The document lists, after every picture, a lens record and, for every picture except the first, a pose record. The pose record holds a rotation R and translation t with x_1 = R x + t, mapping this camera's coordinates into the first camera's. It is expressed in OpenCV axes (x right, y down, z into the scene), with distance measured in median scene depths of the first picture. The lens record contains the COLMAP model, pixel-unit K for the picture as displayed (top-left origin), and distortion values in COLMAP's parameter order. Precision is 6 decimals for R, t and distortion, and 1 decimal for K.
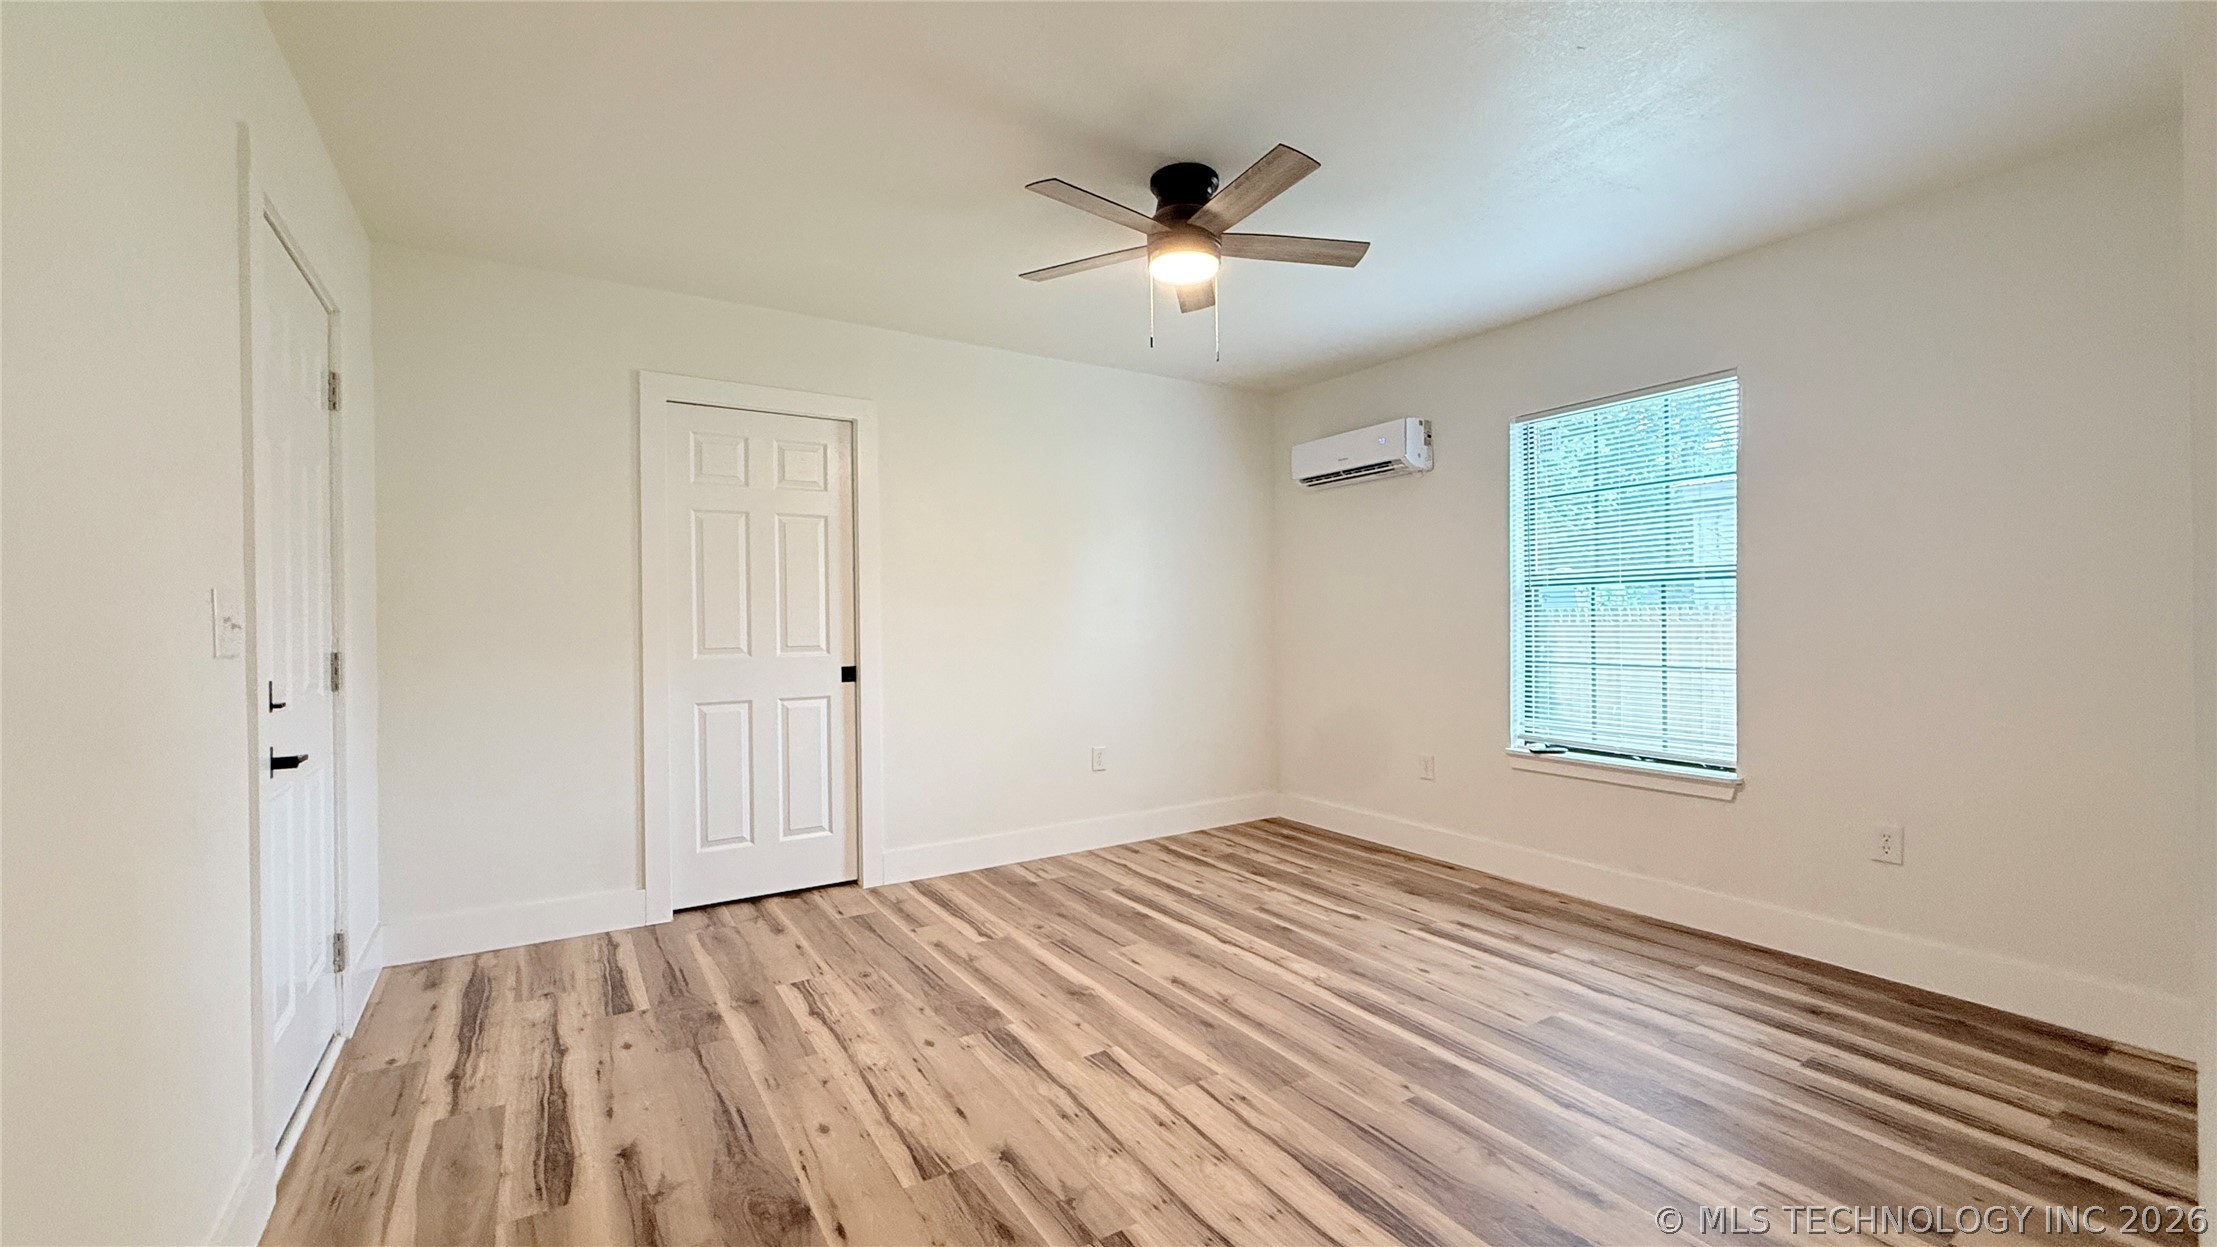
lens RADIAL K [[882.6, 0, 1101.5], [0, 882.6, 620.9], [0, 0, 1]] dist [0.000283, 0.000199]
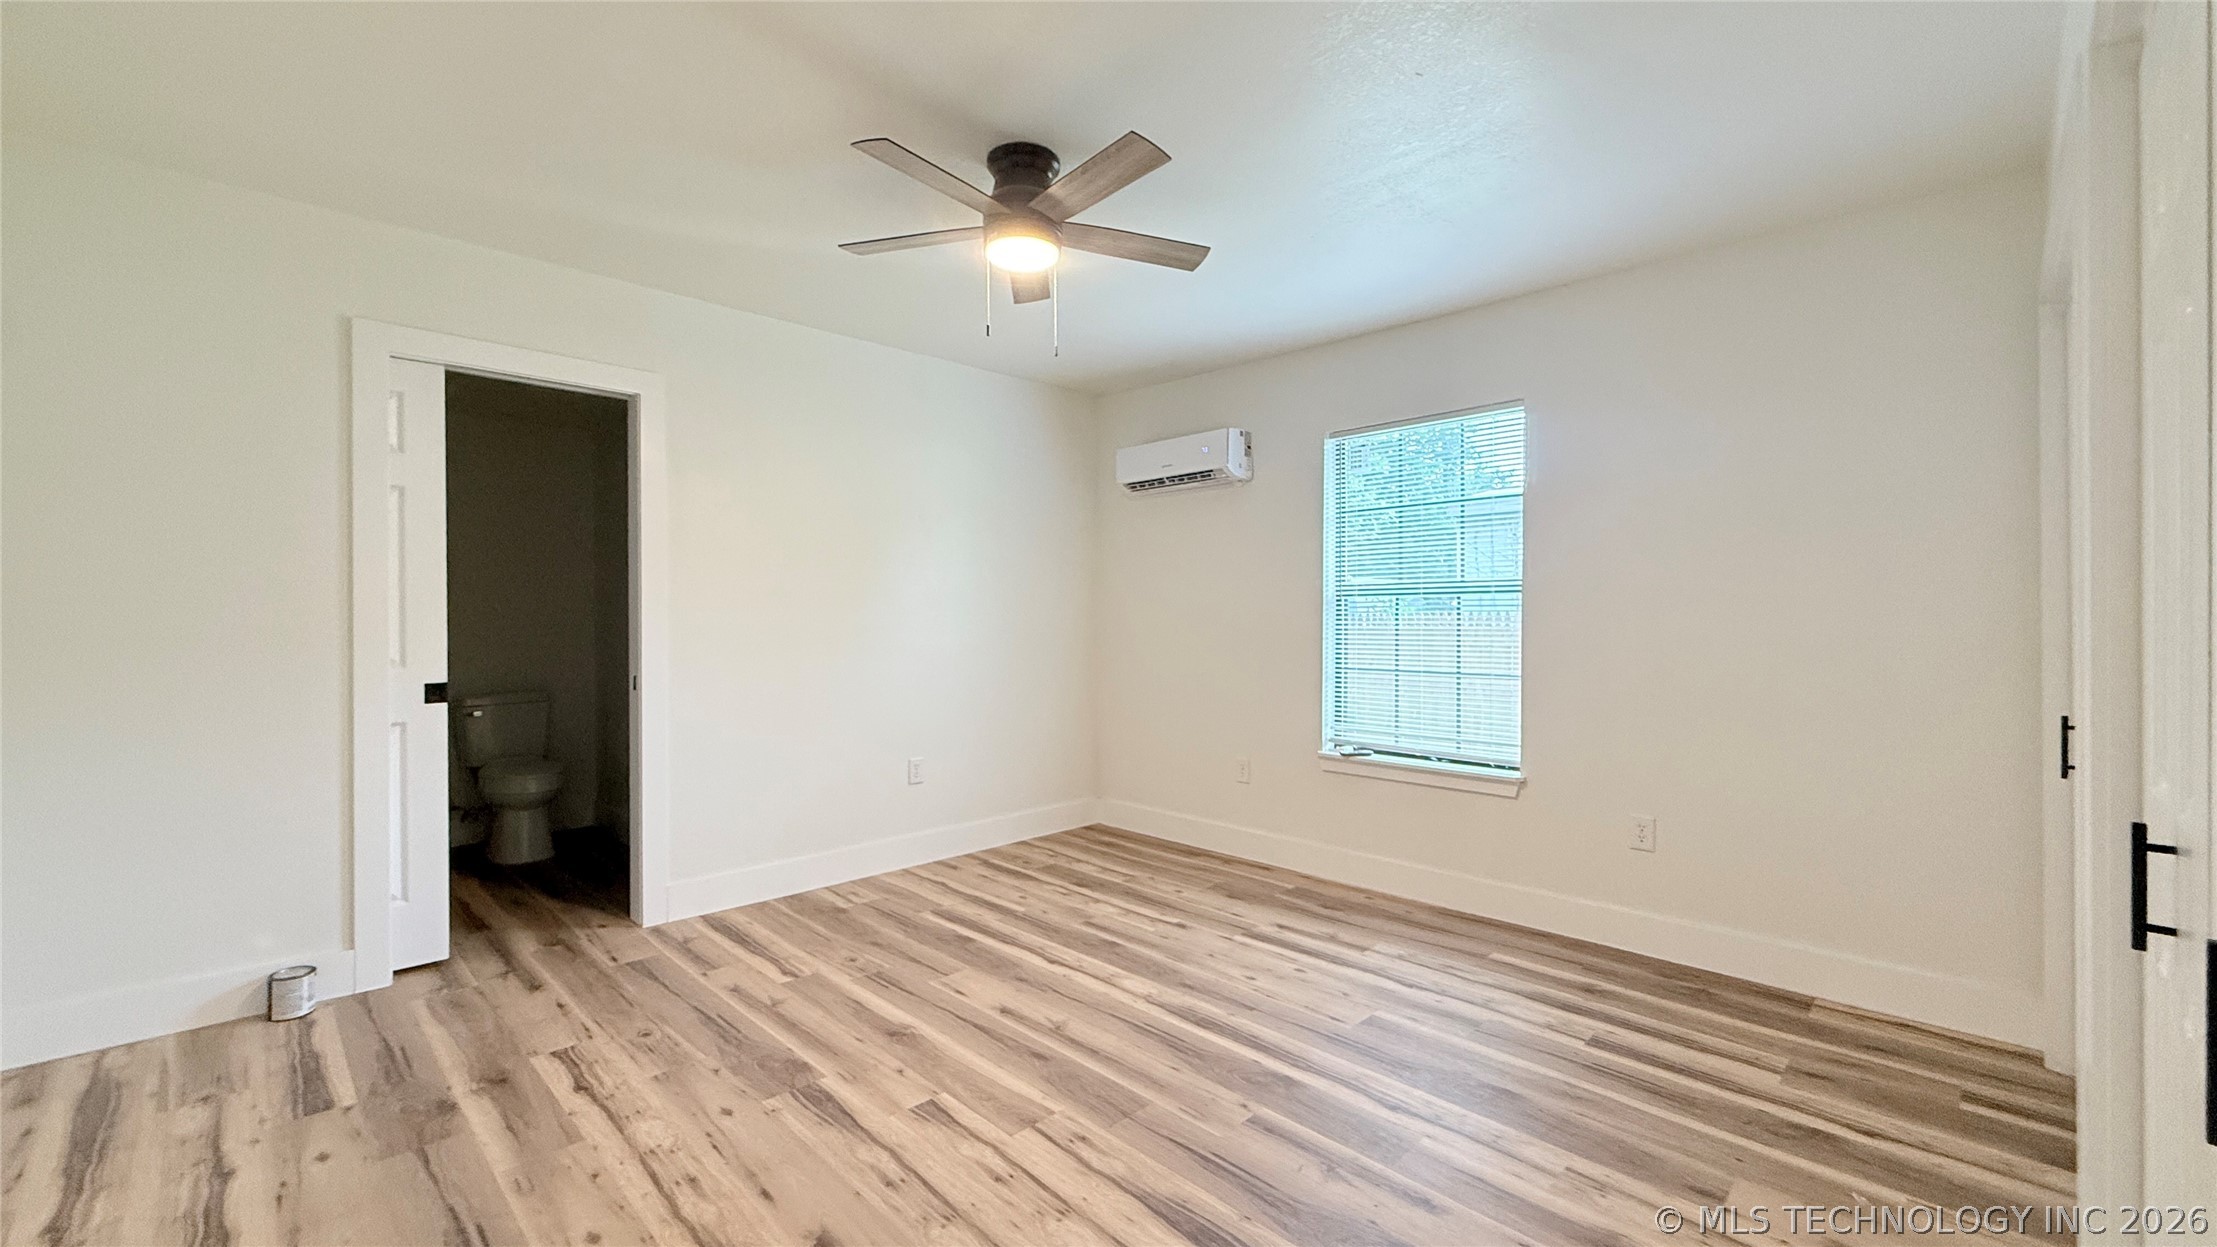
lens RADIAL K [[882.6, 0, 1102.0], [0, 882.6, 621.8], [0, 0, 1]] dist [0.000283, 0.000199]
pose [[0.976185, 0.008653, 0.216768, -0.022310], [-0.008978, 0.999960, 0.000518, -0.009073], [-0.216755, -0.002452, 0.976223, 0.058505]]
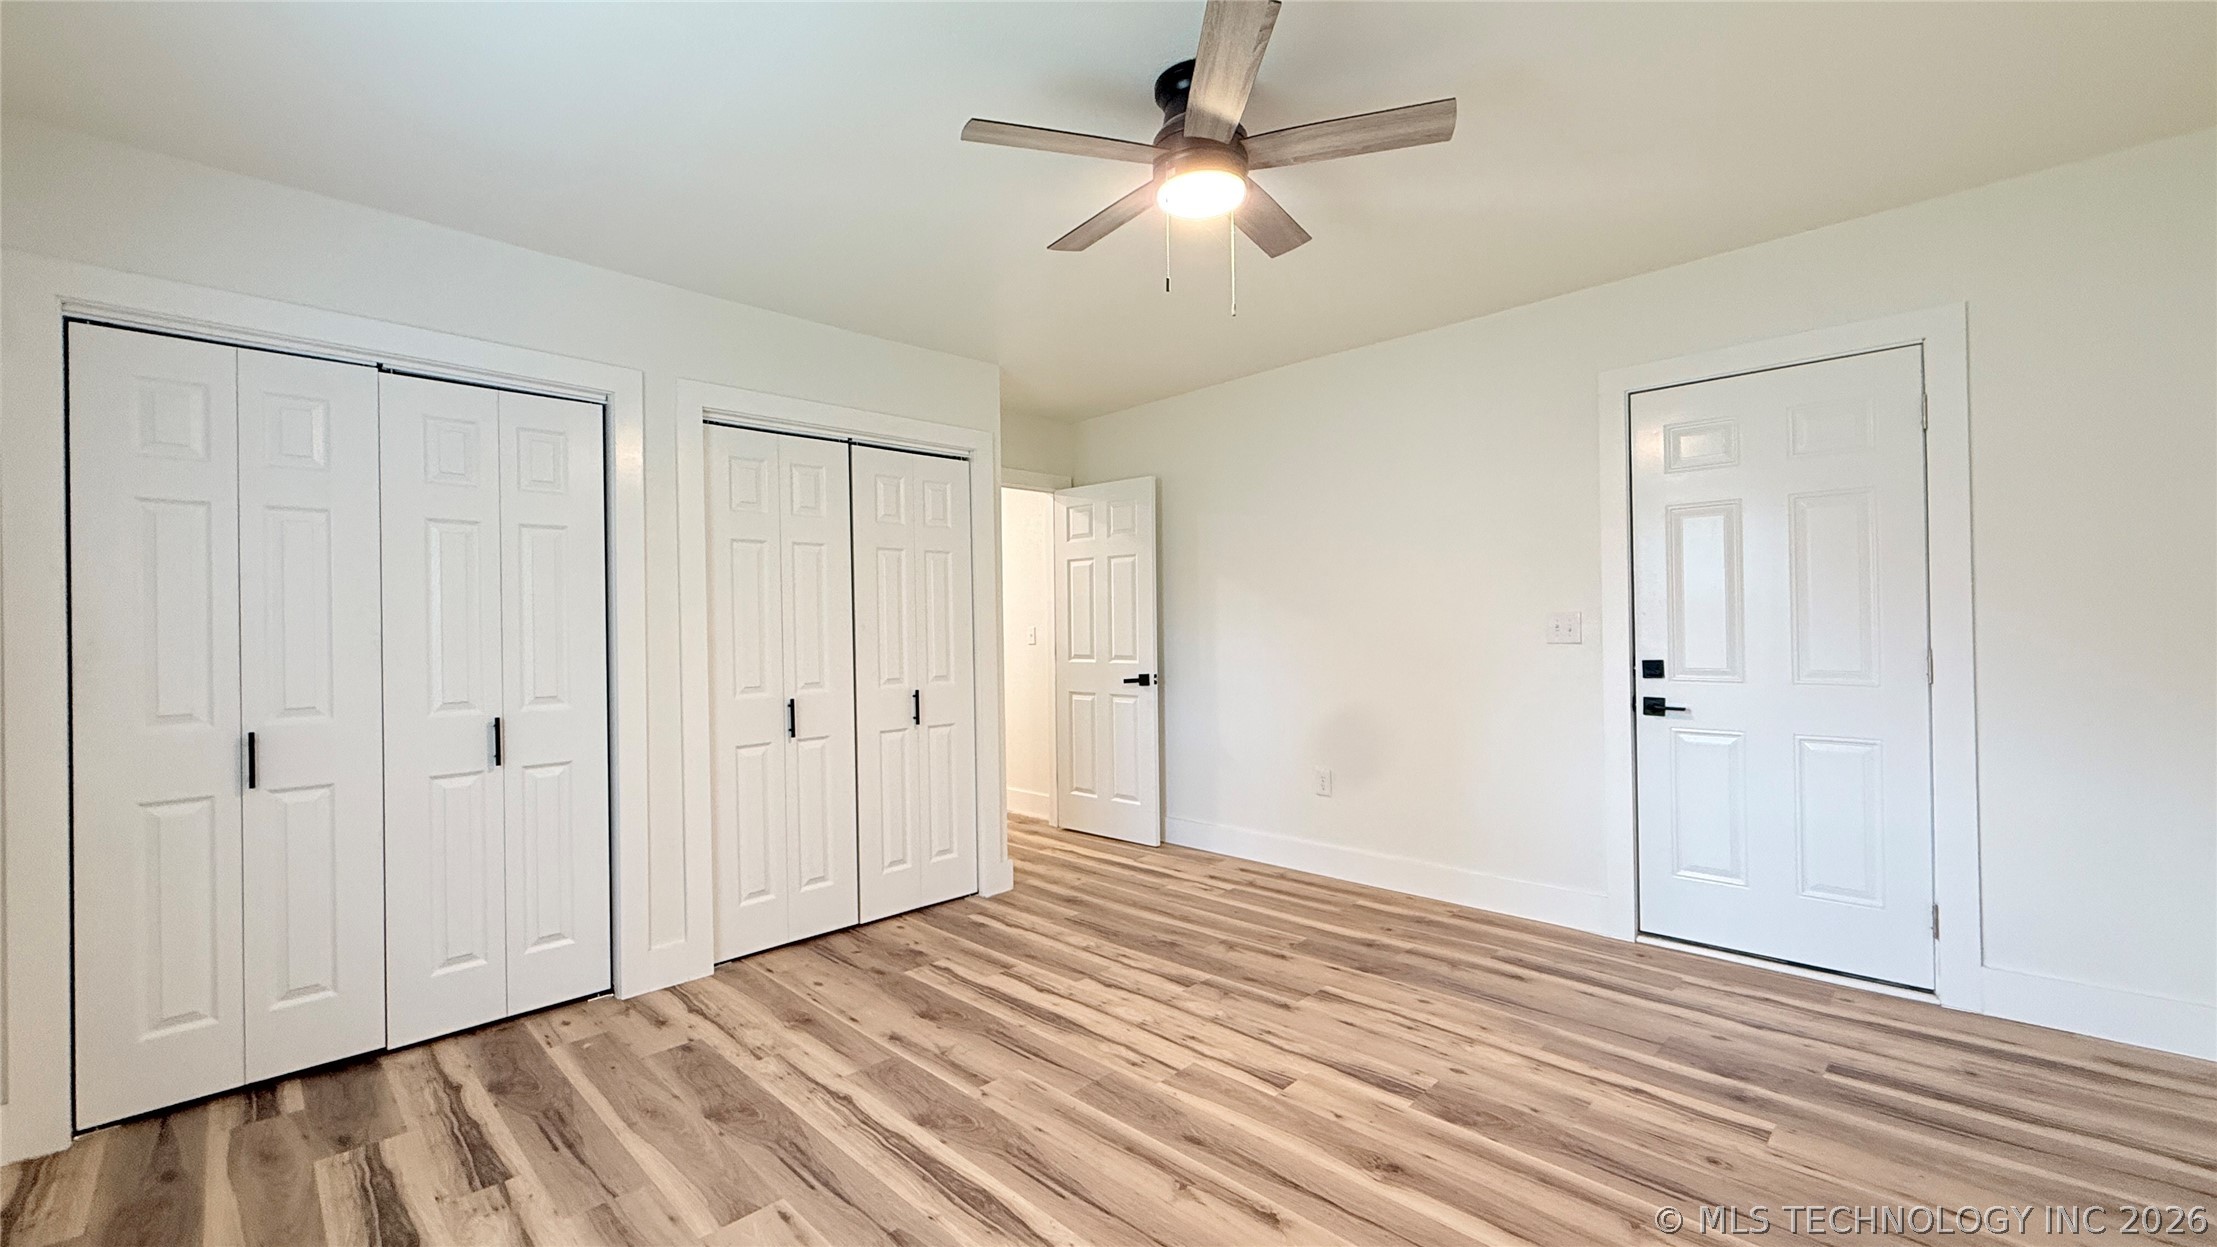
lens RADIAL K [[882.6, 0, 1099.7], [0, 882.6, 617.7], [0, 0, 1]] dist [0.000283, 0.000199]
pose [[-0.976179, 0.021656, -0.215884, 0.337516], [0.024832, 0.999619, -0.012010, -0.014259], [0.215542, -0.017085, -0.976345, 1.630868]]
